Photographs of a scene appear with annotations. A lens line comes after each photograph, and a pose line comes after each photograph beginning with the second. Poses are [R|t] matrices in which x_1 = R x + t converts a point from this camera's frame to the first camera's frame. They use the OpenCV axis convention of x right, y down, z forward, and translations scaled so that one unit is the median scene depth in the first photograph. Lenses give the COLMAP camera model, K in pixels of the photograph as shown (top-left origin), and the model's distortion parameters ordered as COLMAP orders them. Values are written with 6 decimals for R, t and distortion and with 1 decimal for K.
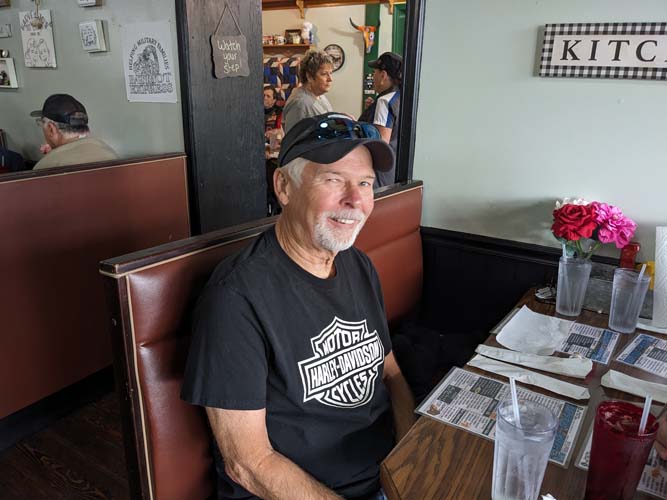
lens RADIAL K [[527.8, 0, 335.0], [0, 527.8, 252.7], [0, 0, 1]] dist [0.041395, -0.065906]
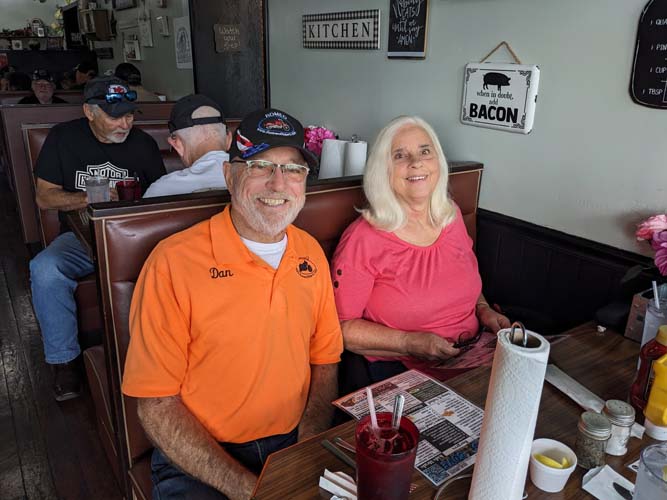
lens RADIAL K [[527.8, 0, 333.1], [0, 527.8, 248.6], [0, 0, 1]] dist [0.041395, -0.065906]
pose [[0.915995, 0.129873, -0.379588, 0.738221], [-0.118806, 0.991526, 0.052547, 0.108347], [0.383196, -0.003036, 0.923662, -0.278206]]
